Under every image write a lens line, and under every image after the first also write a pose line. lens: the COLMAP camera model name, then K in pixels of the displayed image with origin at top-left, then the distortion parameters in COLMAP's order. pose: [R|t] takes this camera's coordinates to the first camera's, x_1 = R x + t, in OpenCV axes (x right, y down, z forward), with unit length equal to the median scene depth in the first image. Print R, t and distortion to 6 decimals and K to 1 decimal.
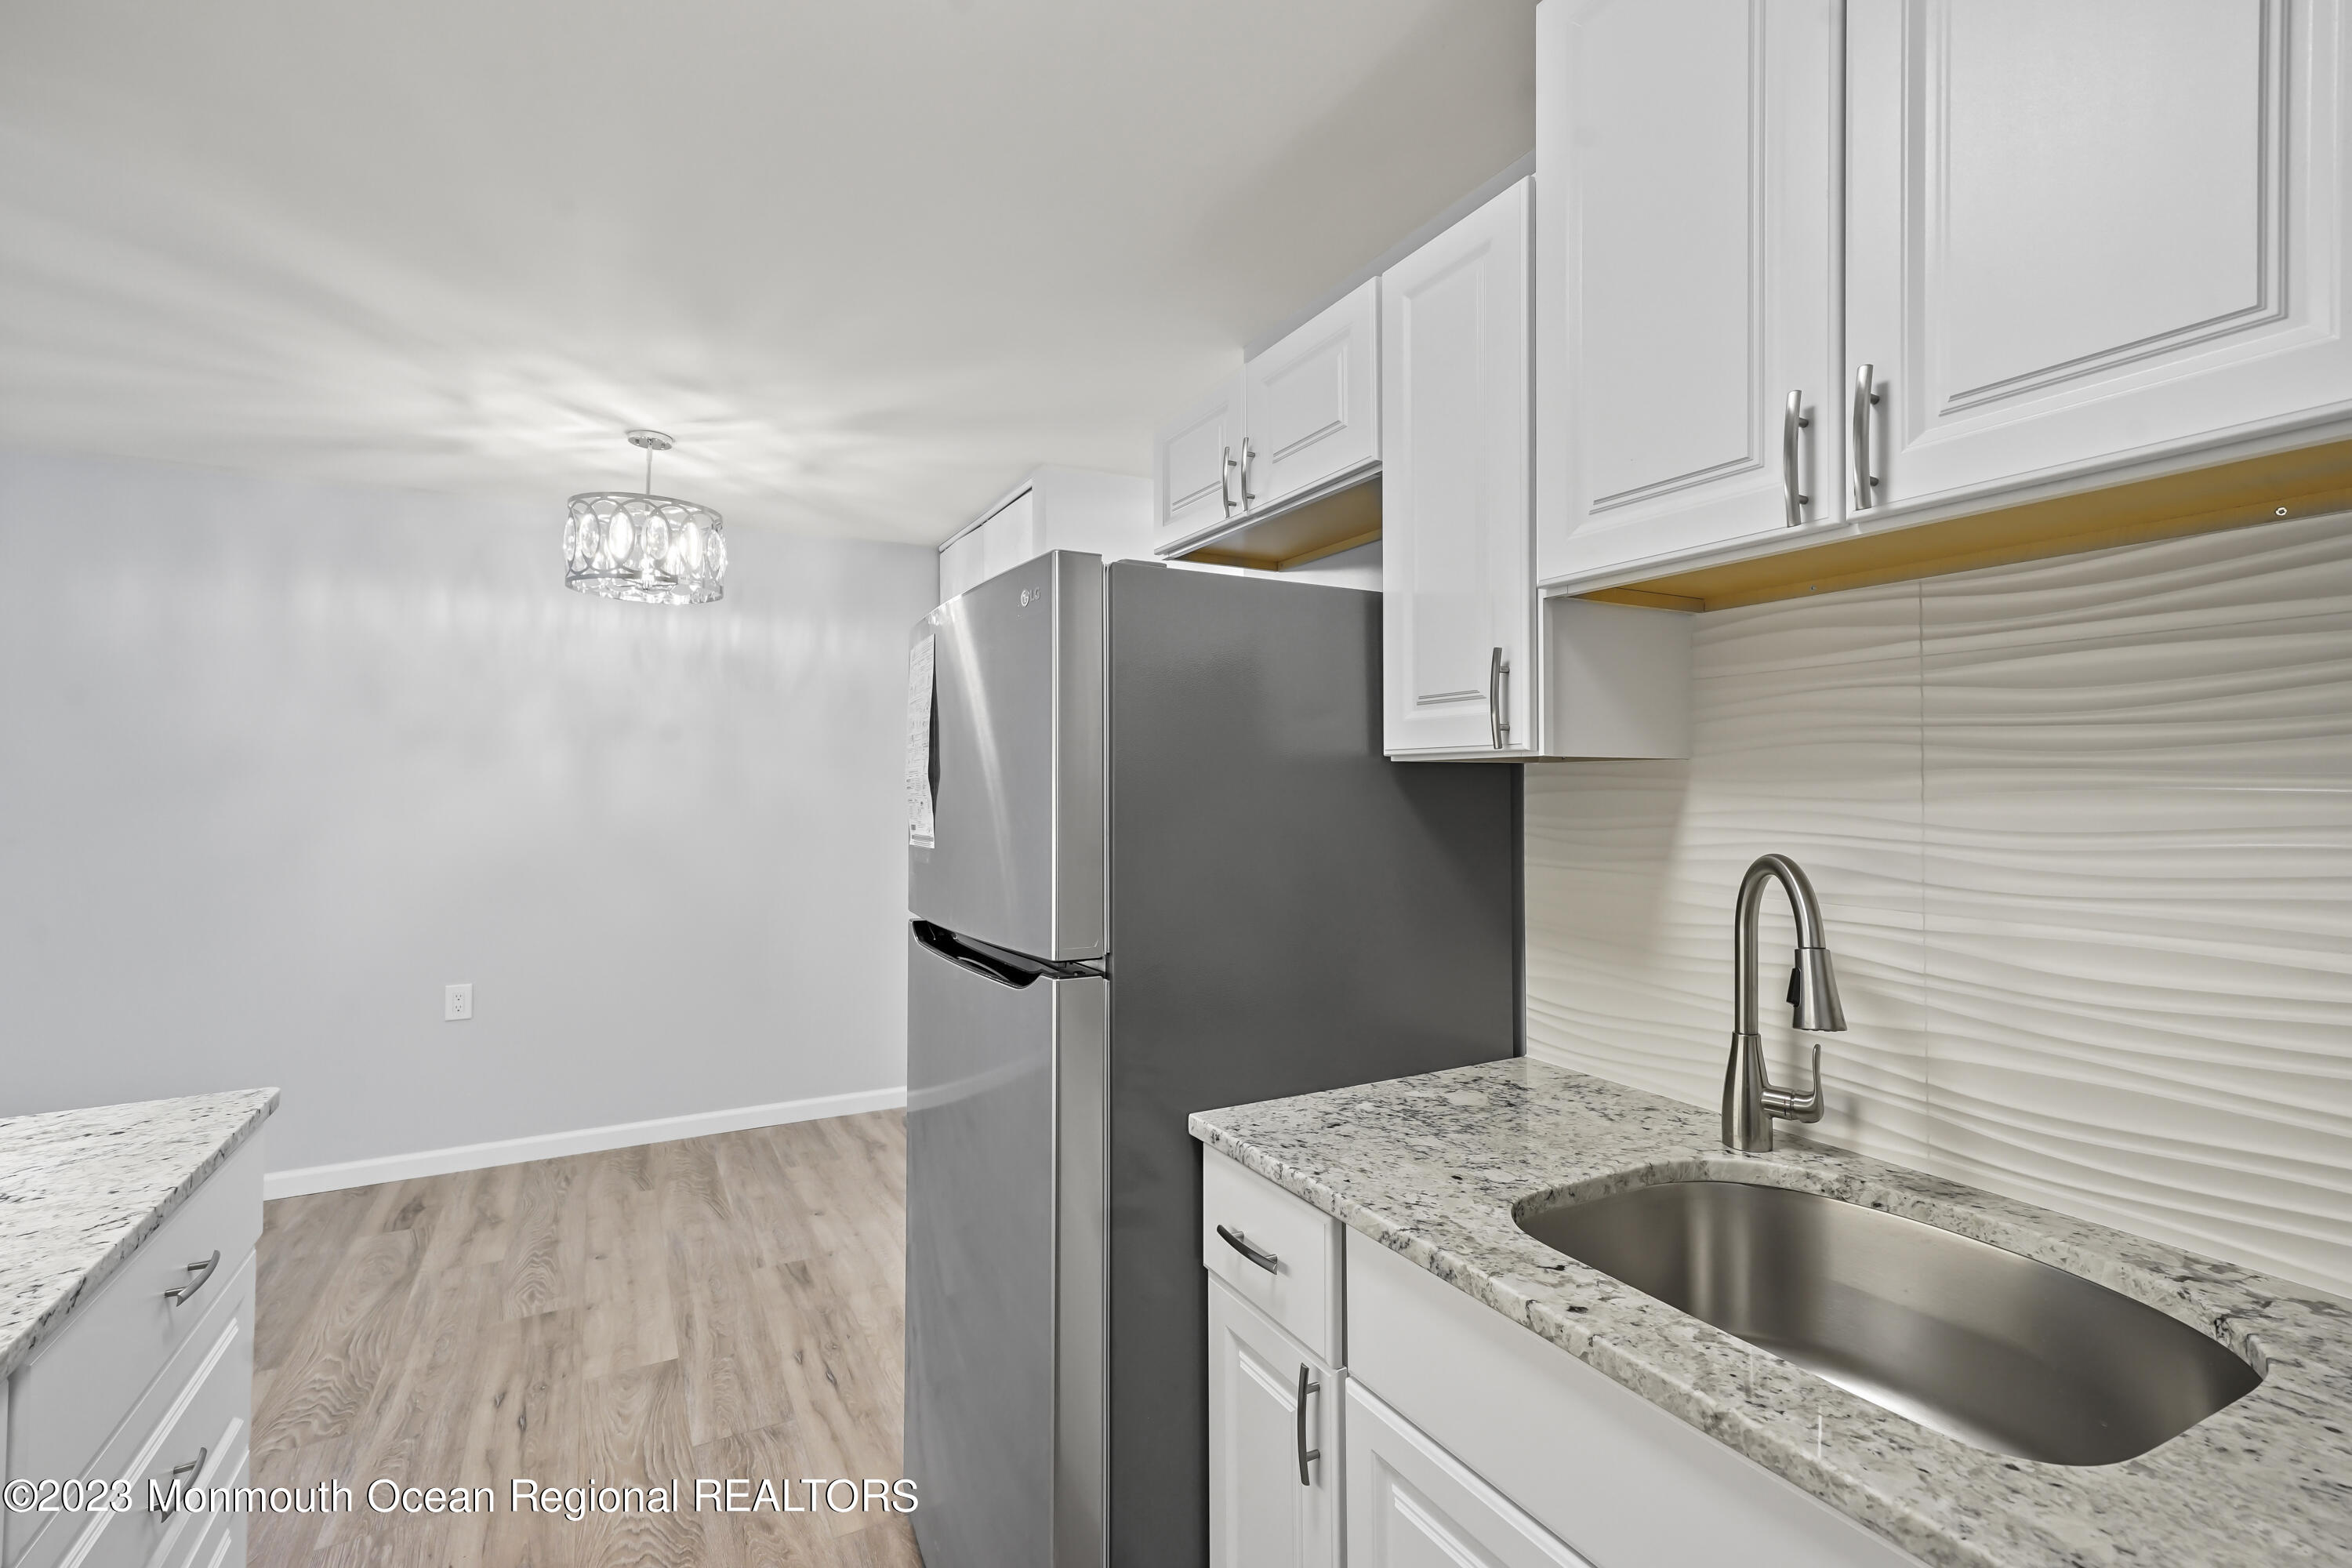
lens RADIAL K [[1059.7, 0, 1181.5], [0, 1059.7, 789.5], [0, 0, 1]] dist [0.009516, 0.002694]
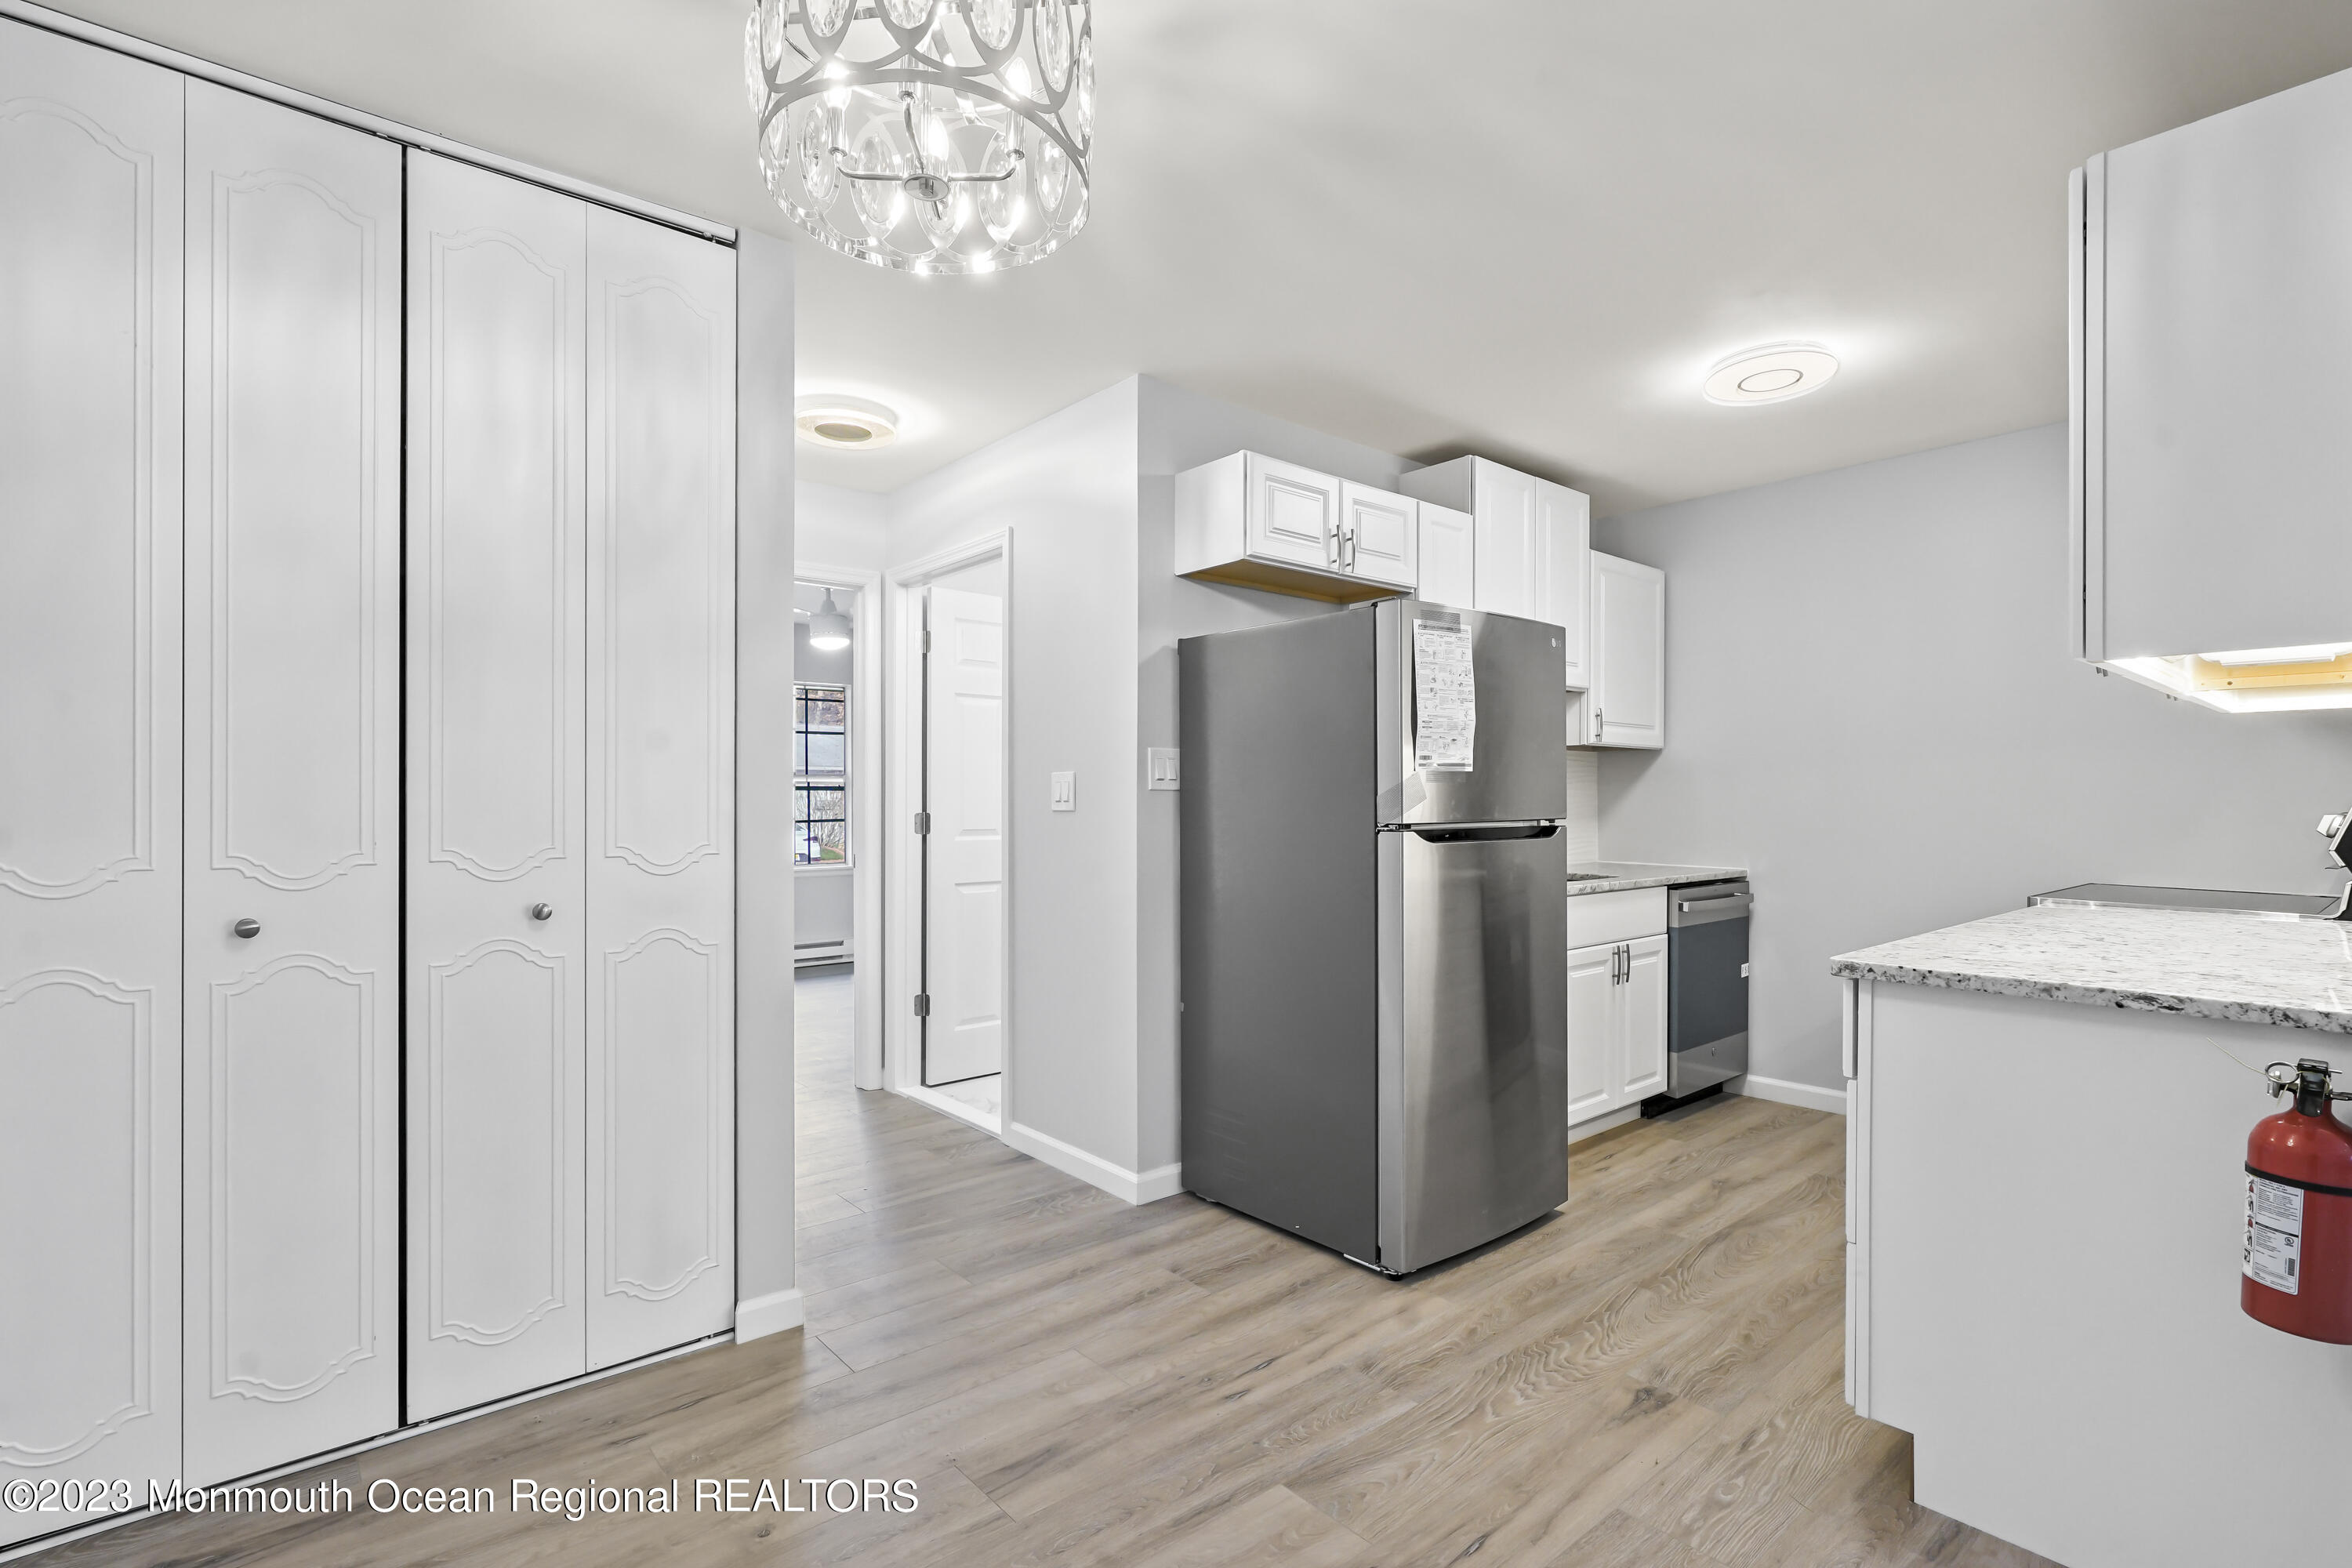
lens RADIAL K [[1059.7, 0, 1184.8], [0, 1059.7, 783.8], [0, 0, 1]] dist [0.009516, 0.002694]
pose [[-0.186267, -0.000249, 0.982499, -1.346033], [-0.001140, 0.999999, 0.000037, 0.061678], [-0.982499, -0.001113, -0.186267, 1.374557]]
